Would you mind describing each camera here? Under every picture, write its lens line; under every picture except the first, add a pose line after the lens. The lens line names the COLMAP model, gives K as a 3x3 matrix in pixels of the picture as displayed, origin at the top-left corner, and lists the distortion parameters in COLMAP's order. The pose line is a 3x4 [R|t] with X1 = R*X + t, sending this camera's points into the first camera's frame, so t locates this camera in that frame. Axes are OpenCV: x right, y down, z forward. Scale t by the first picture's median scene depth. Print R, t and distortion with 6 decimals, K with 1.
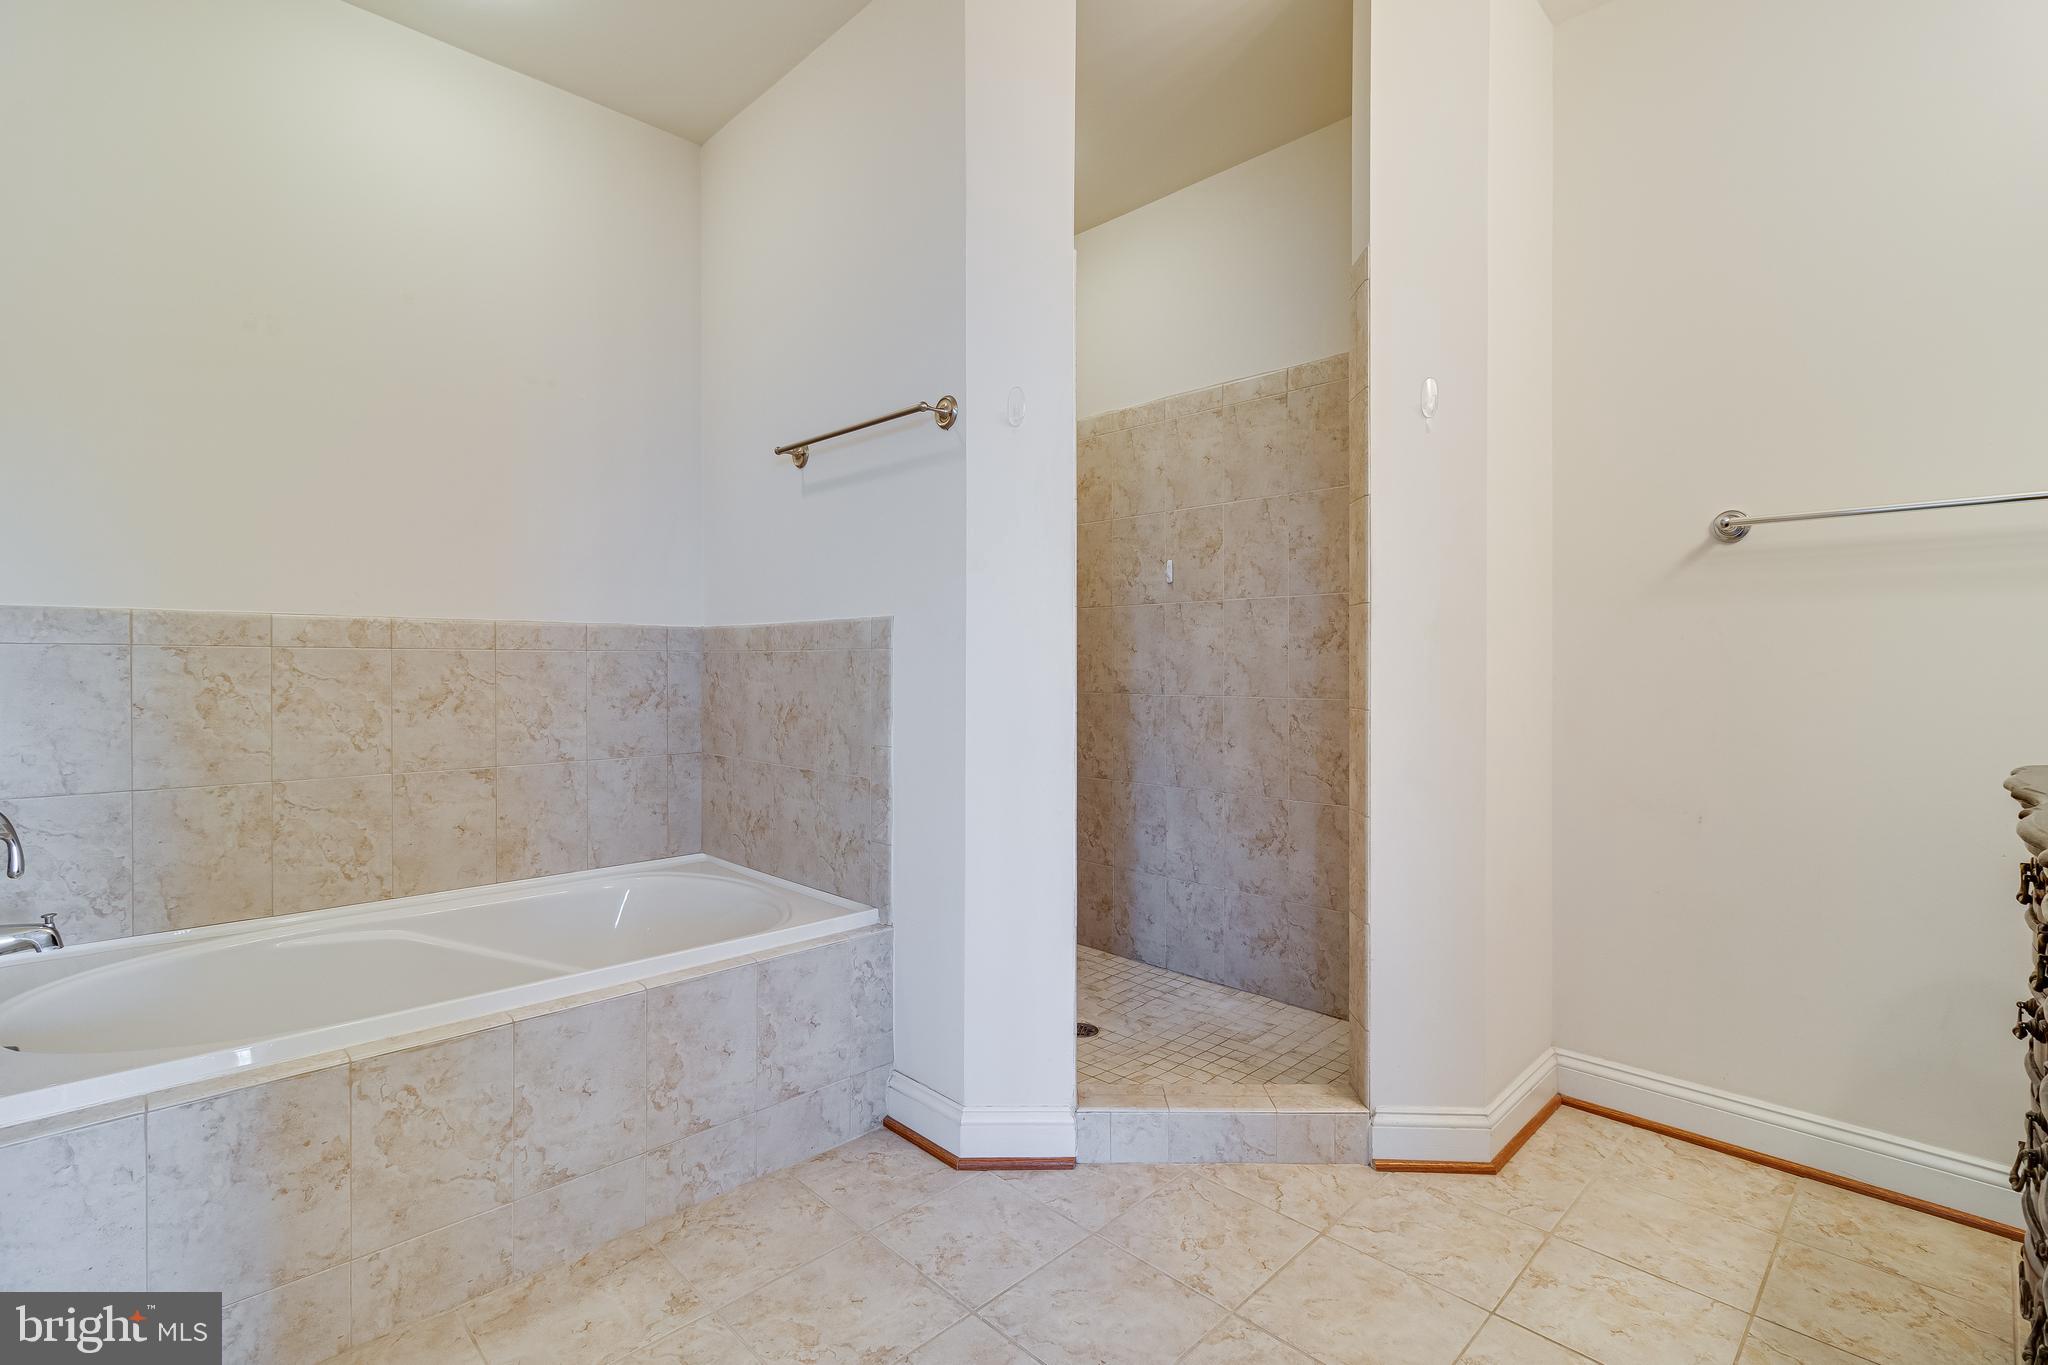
lens RADIAL K [[948.4, 0, 1028.0], [0, 948.4, 684.5], [0, 0, 1]] dist [0.002316, 0.000185]
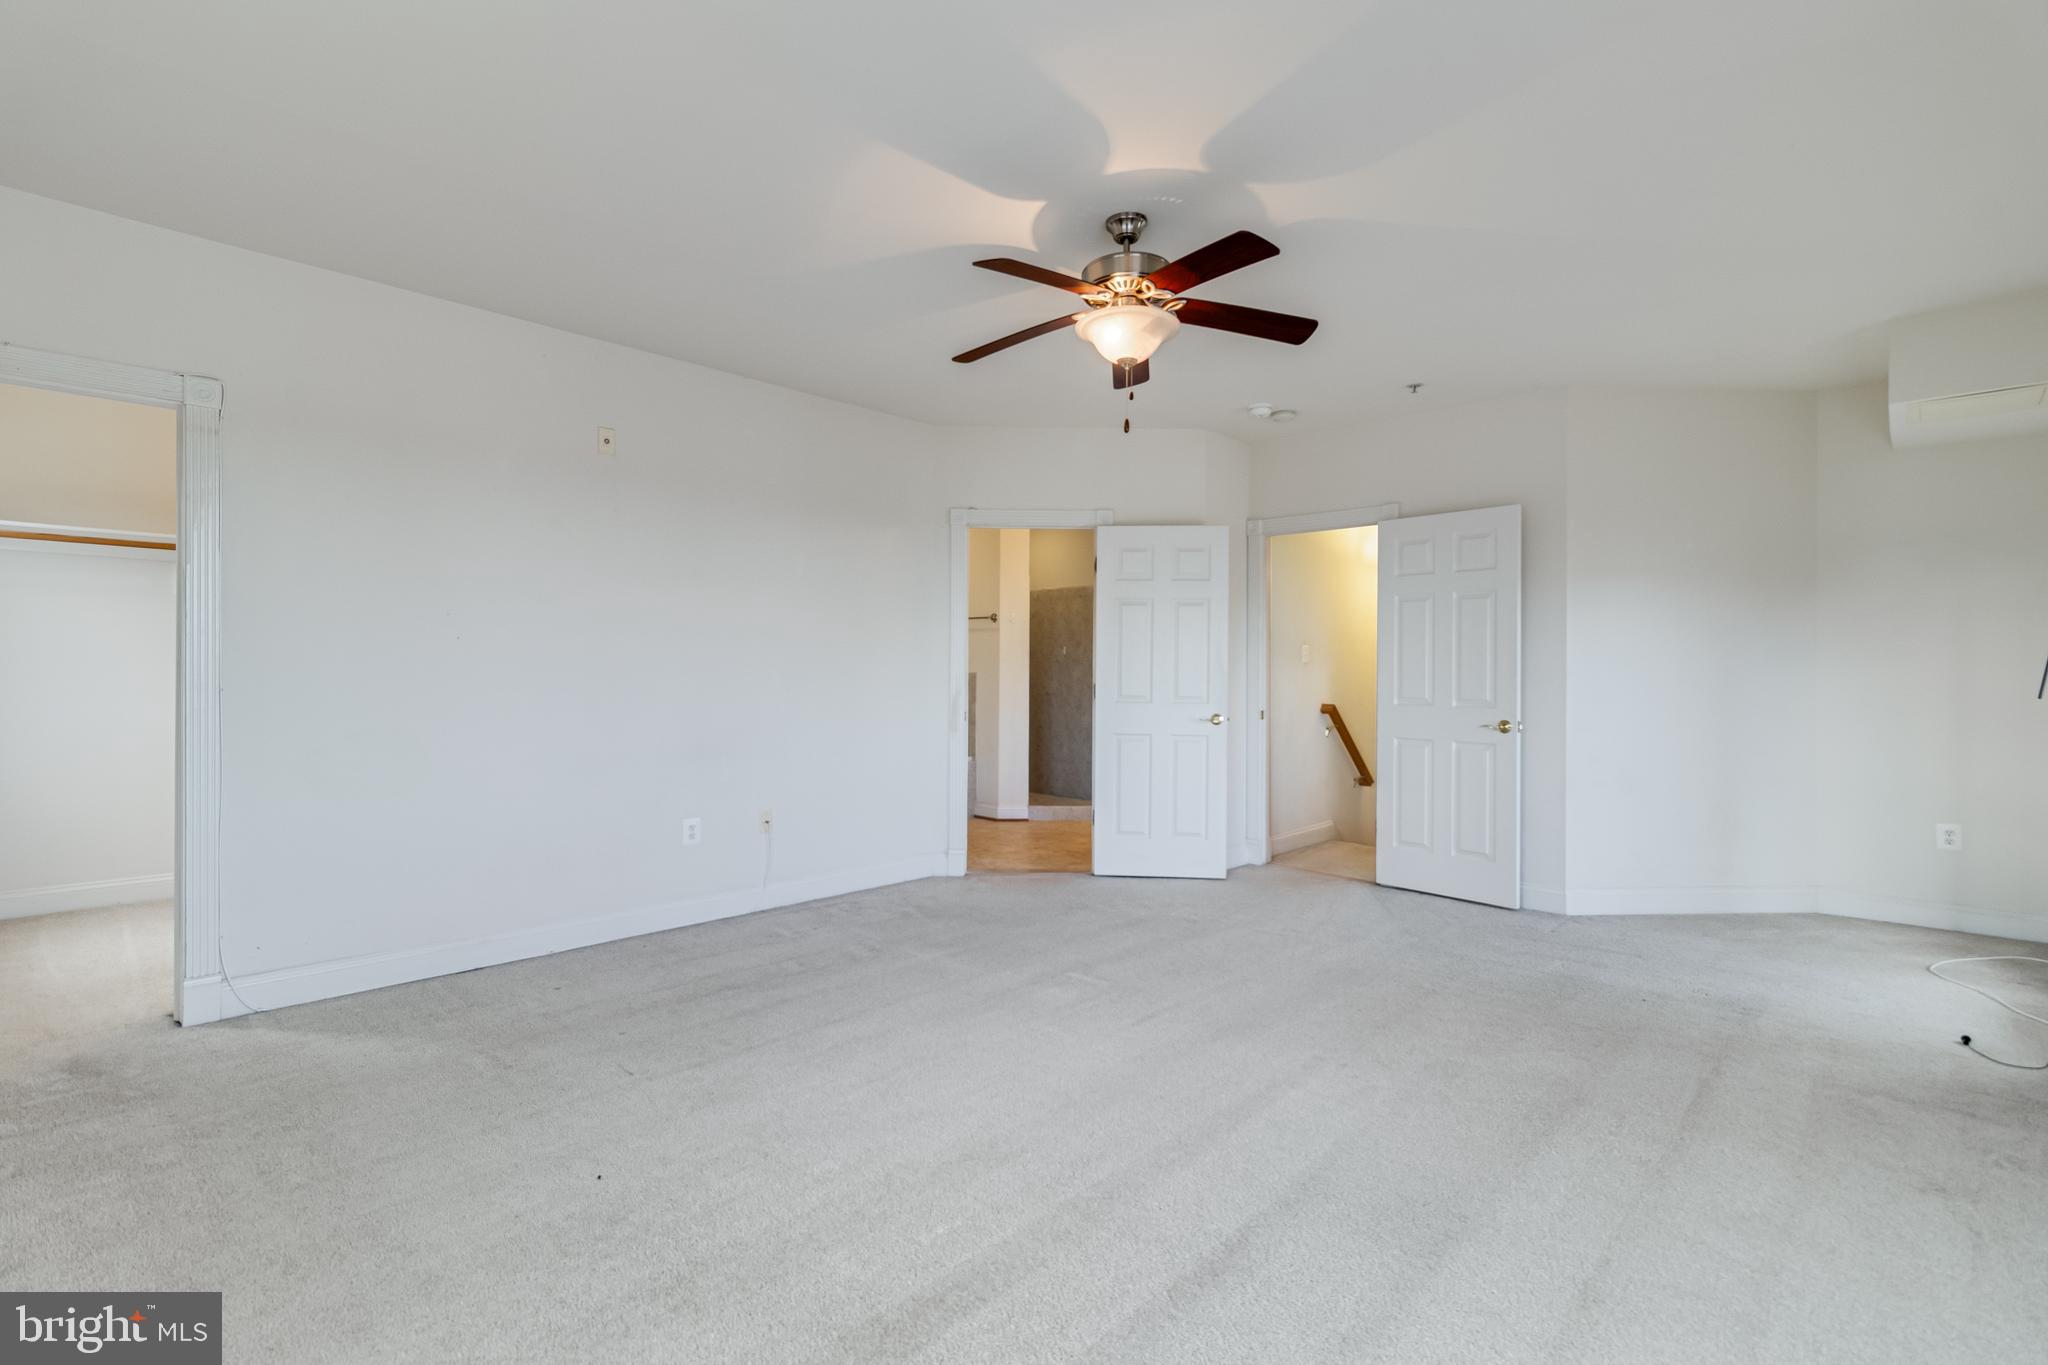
lens RADIAL K [[948.4, 0, 1028.0], [0, 948.4, 684.5], [0, 0, 1]] dist [0.002316, 0.000185]
pose [[0.999264, 0.001879, 0.038318, -0.098784], [-0.001215, 0.999849, -0.017348, 0.040221], [-0.038344, 0.017288, 0.999115, -2.813465]]
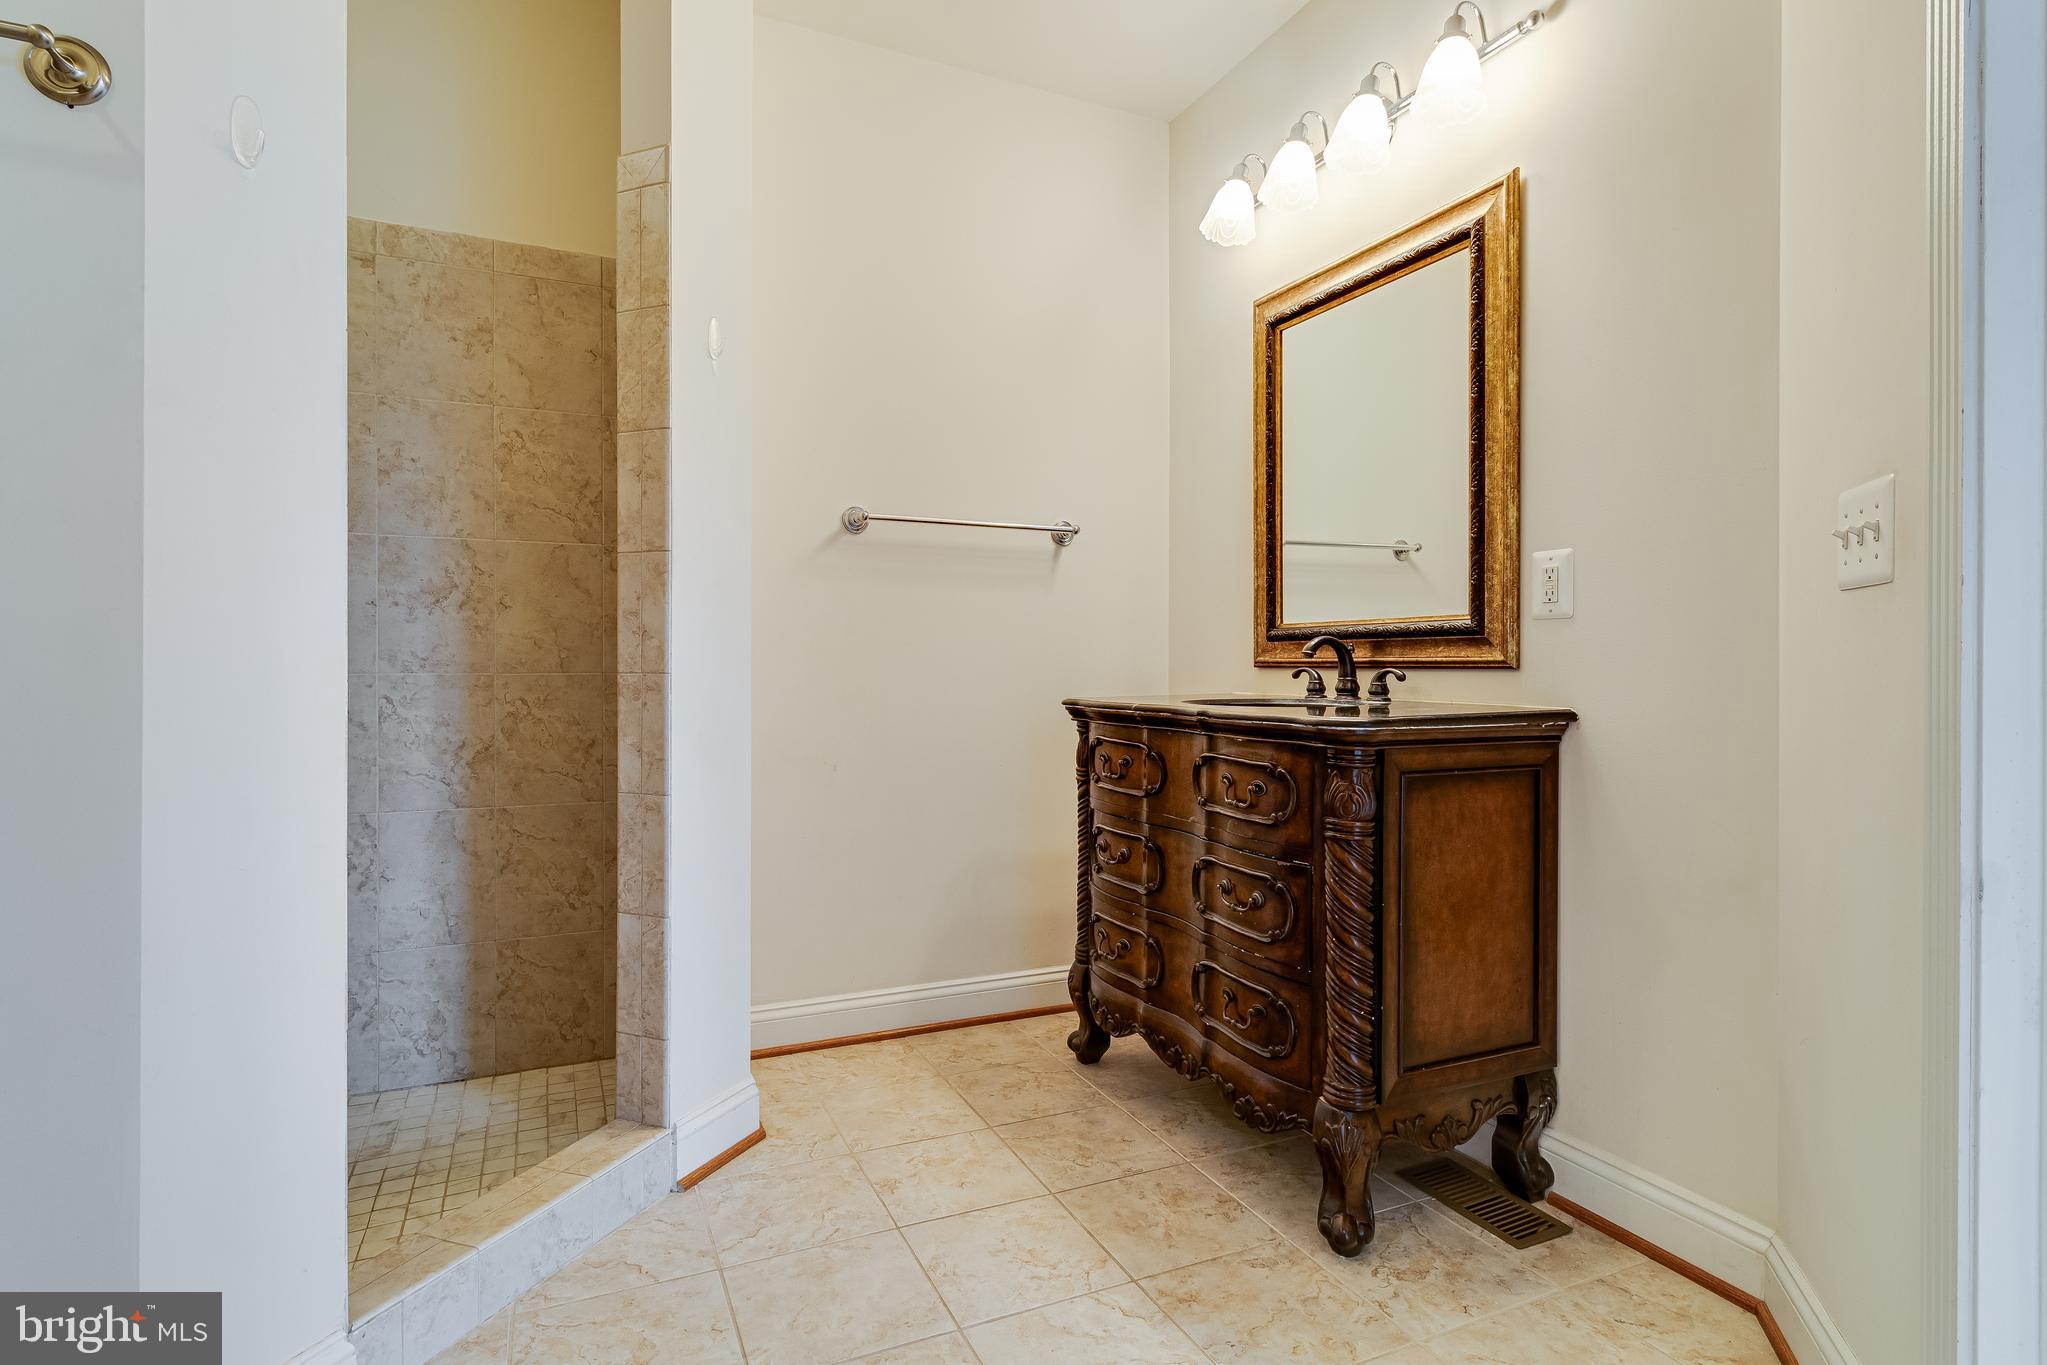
lens RADIAL K [[1038.3, 0, 1023.5], [0, 1038.3, 682.5], [0, 0, 1]] dist [0.000994, 0.000018]
pose [[0.342090, -0.011629, 0.939595, -0.442132], [0.018994, 0.999805, 0.005458, 0.037706], [-0.939475, 0.015980, 0.342244, 0.369953]]
